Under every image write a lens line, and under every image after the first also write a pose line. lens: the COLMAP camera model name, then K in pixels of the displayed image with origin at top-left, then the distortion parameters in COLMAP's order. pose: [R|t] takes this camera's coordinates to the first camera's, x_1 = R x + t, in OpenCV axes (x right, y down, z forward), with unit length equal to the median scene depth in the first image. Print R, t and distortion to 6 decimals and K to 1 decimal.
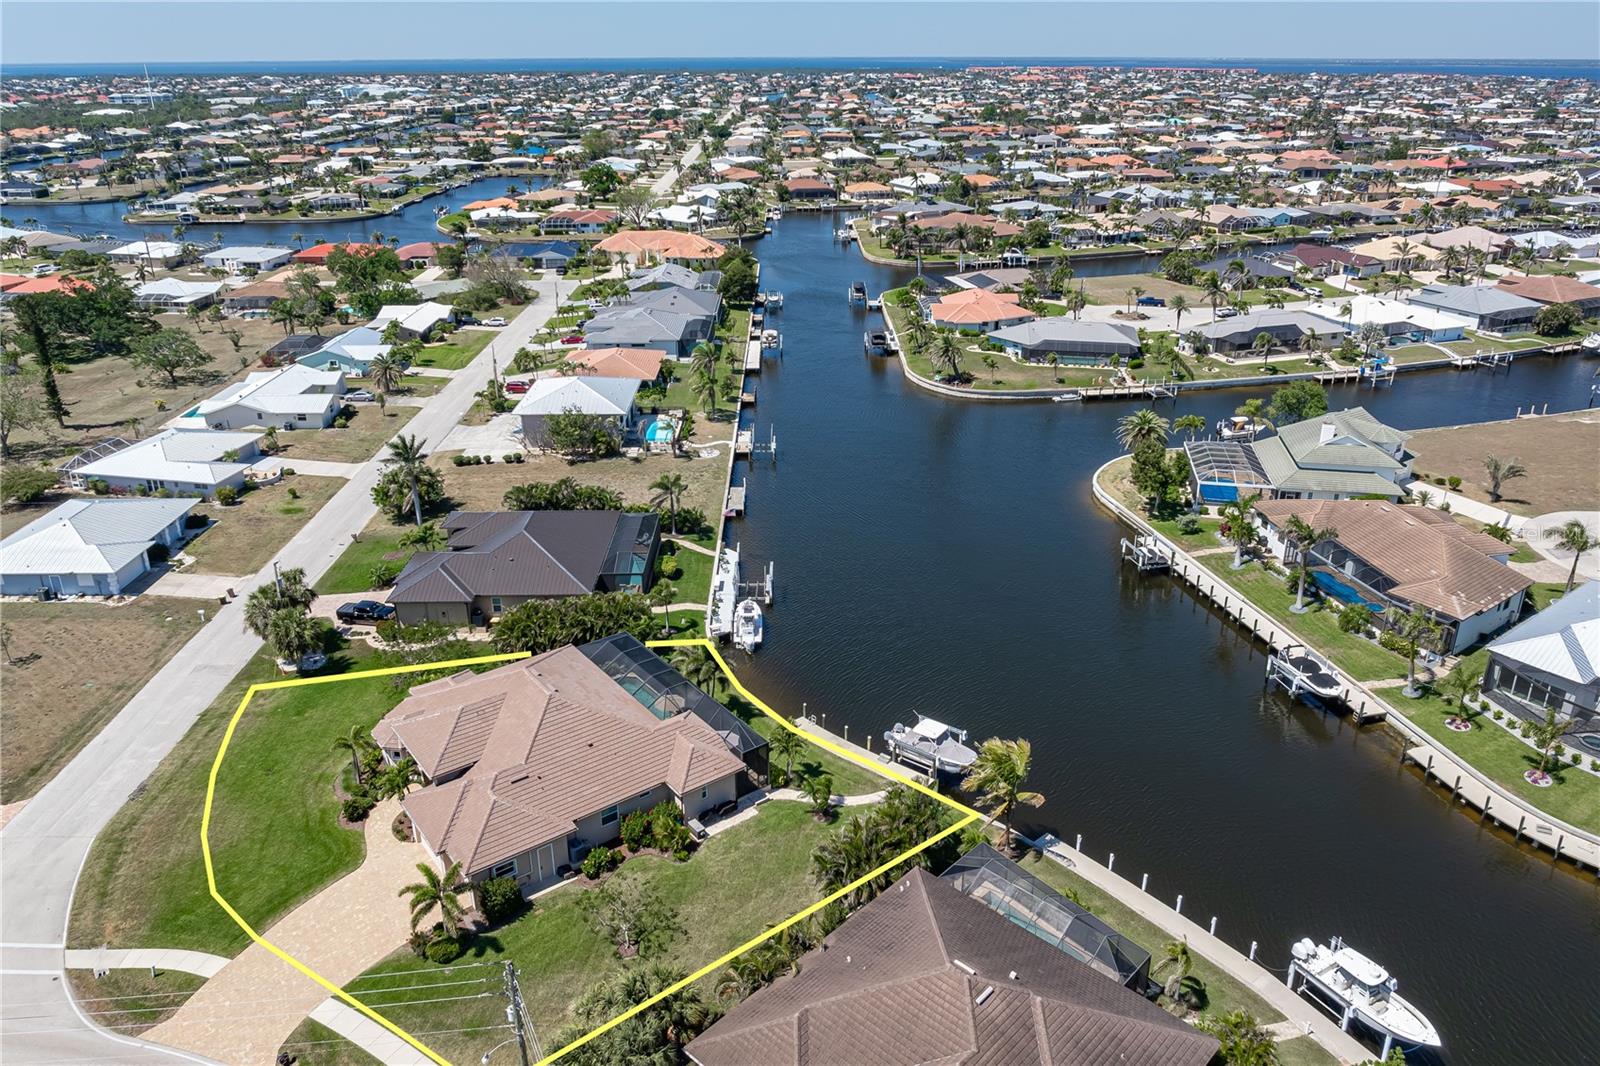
lens RADIAL K [[1092.5, 0, 819.8], [0, 1092.5, 529.7], [0, 0, 1]] dist [-0.016492, 0.004053]
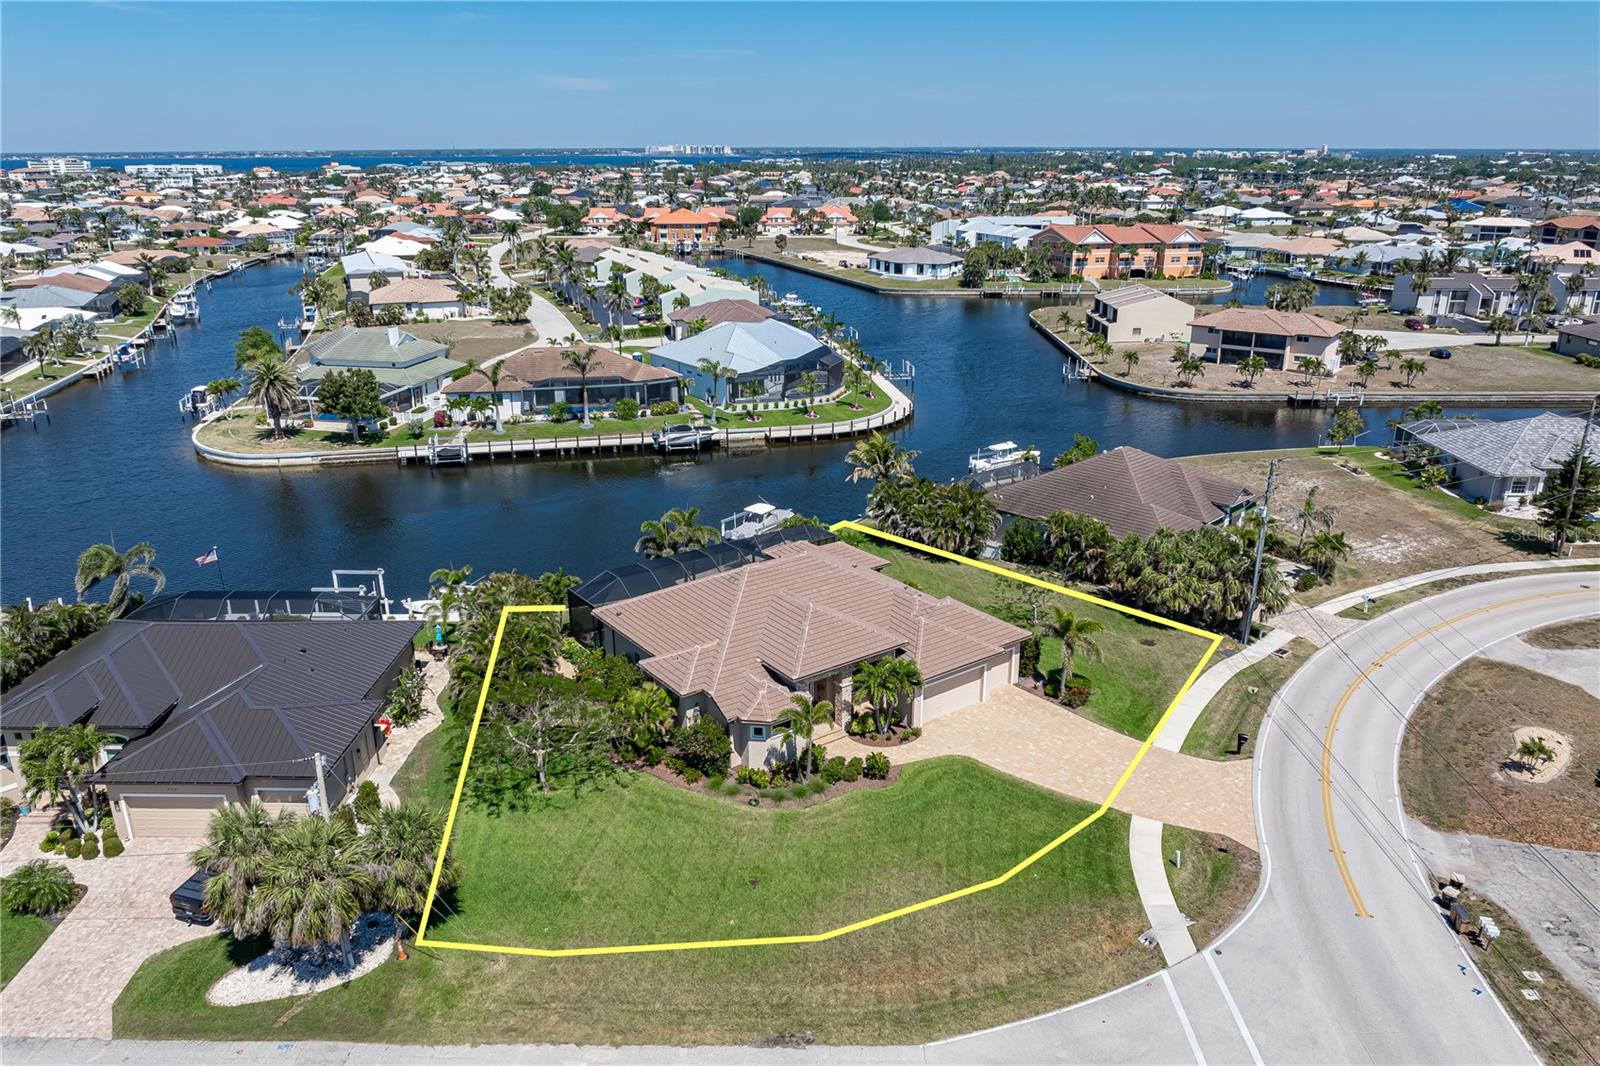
lens RADIAL K [[1116.2, 0, 800.0], [0, 1116.2, 533.0], [0, 0, 1]] dist [-0.022183, 0.006058]
pose [[0.040405, -0.330355, 0.942992, -0.574700], [0.401890, 0.869429, 0.287363, -0.064713], [-0.914796, 0.367368, 0.167896, 0.448376]]
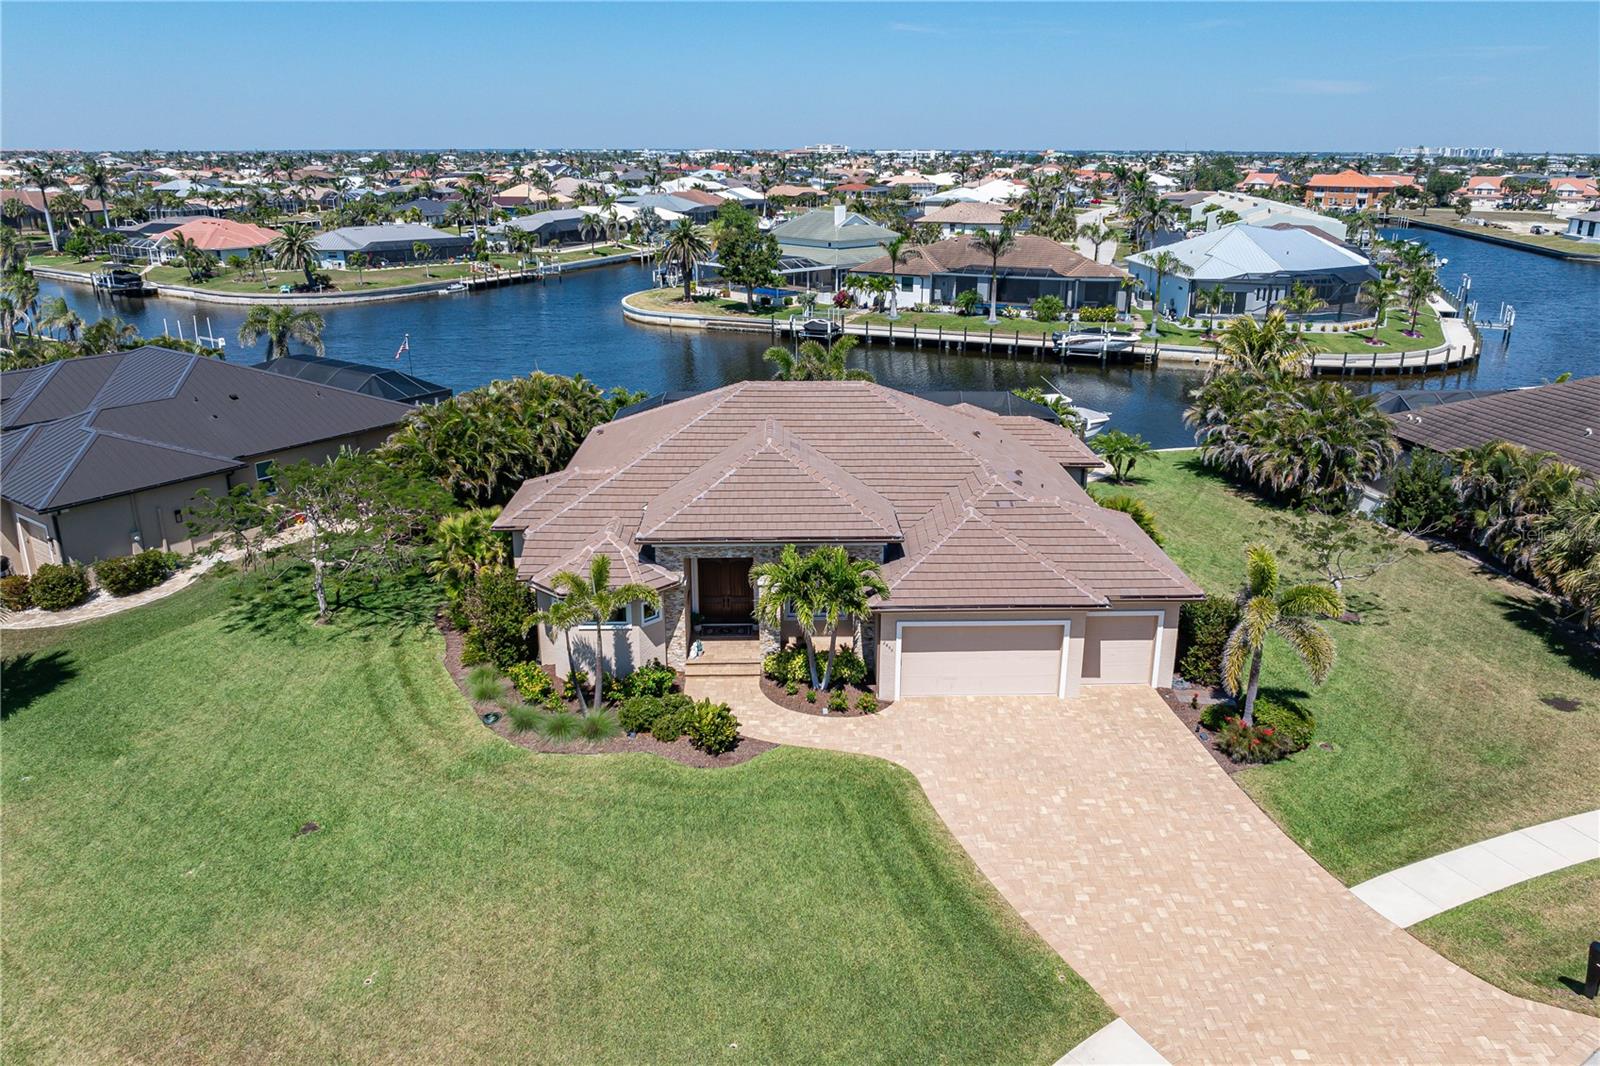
lens RADIAL K [[1124.8, 0, 801.7], [0, 1124.8, 467.7], [0, 0, 1]] dist [-0.024109, 0.005358]
pose [[0.601318, -0.221348, 0.767738, -0.366027], [0.319135, 0.947425, 0.023196, 0.088063], [-0.732509, 0.231064, 0.640344, 0.361141]]
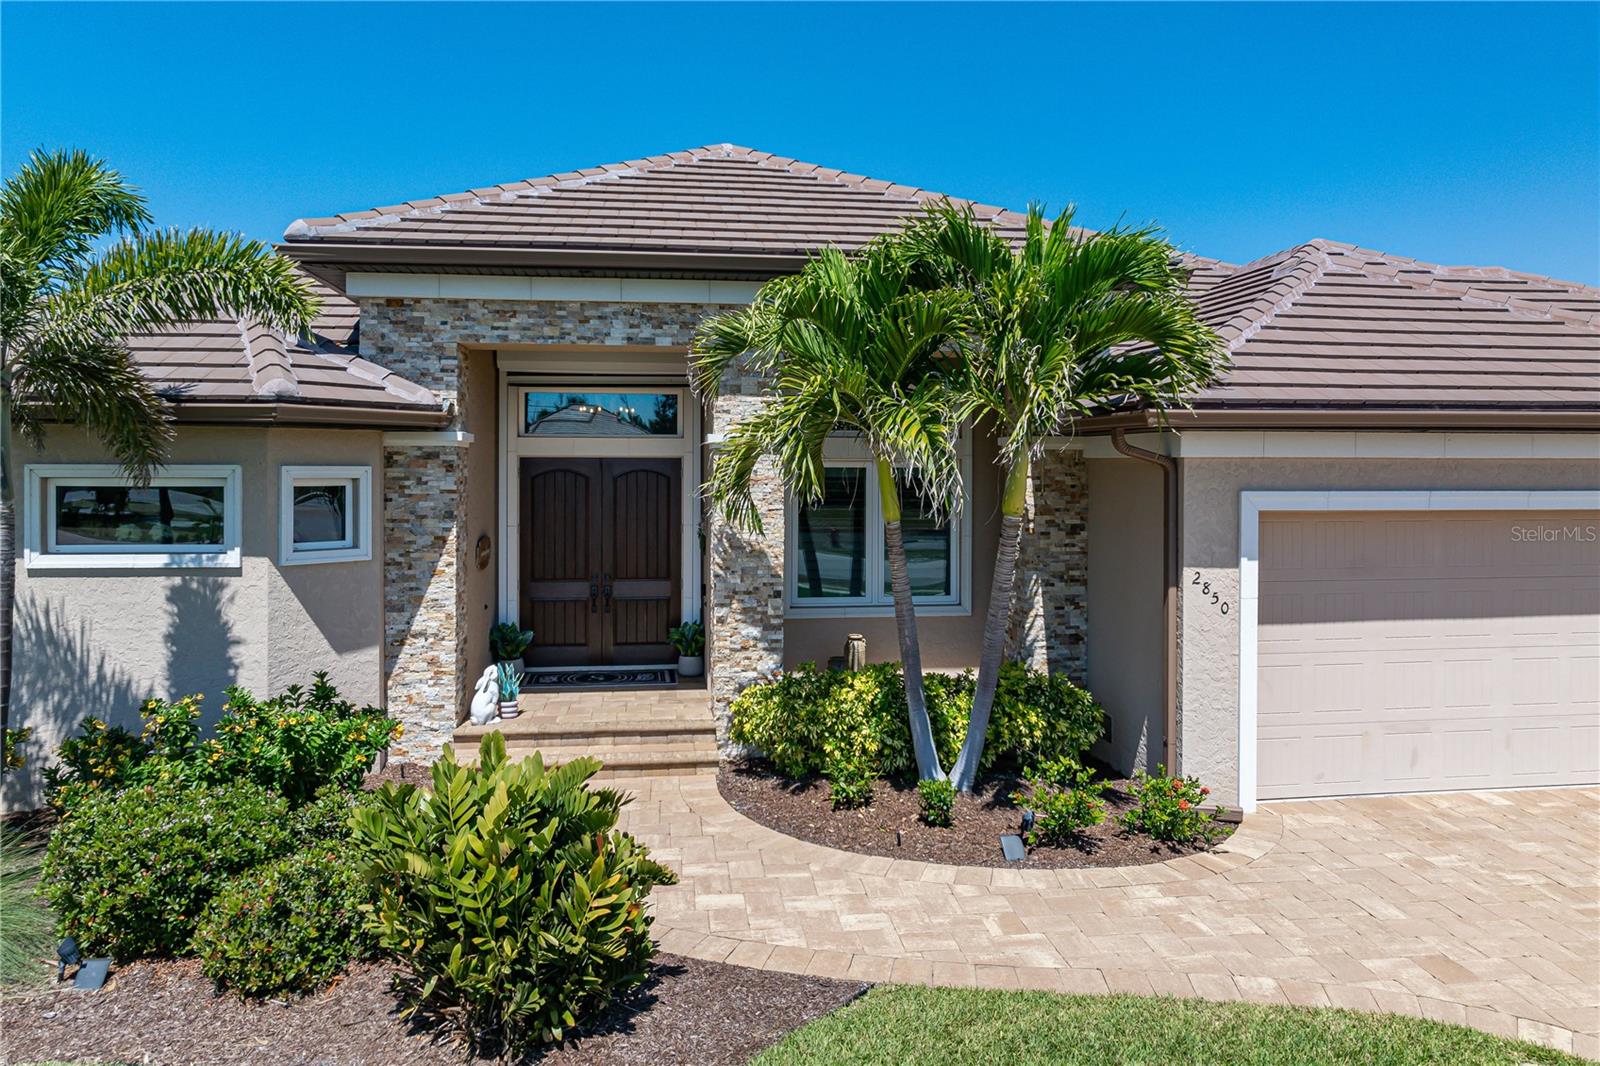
lens RADIAL K [[1125.4, 0, 799.7], [0, 1125.4, 458.9], [0, 0, 1]] dist [-0.033313, 0.025911]
pose [[0.513544, 0.002463, 0.858060, -0.252247], [0.340333, 0.917390, -0.206321, 0.131625], [-0.787684, 0.397981, 0.470282, 0.488789]]
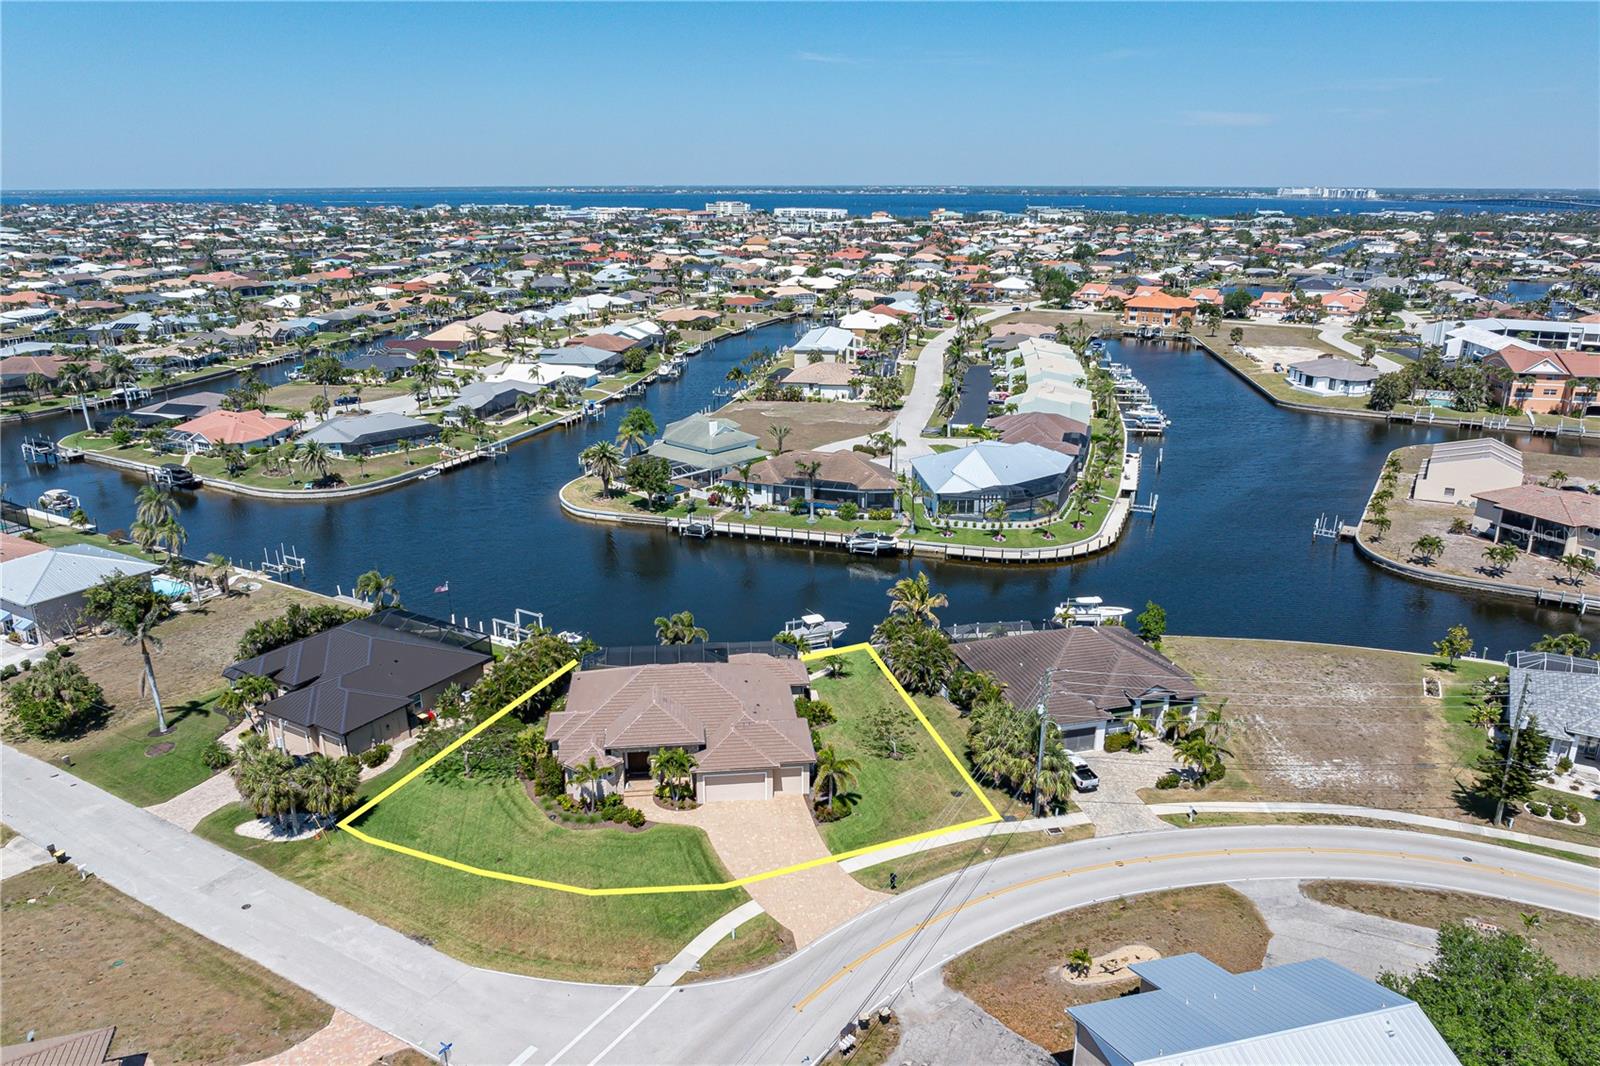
lens RADIAL K [[1116.2, 0, 800.0], [0, 1116.2, 533.0], [0, 0, 1]] dist [-0.022183, 0.006058]
pose [[0.534156, -0.253391, 0.806517, -0.616599], [0.339500, 0.938009, 0.069852, -0.019559], [-0.774220, 0.236501, 0.587070, 0.069480]]
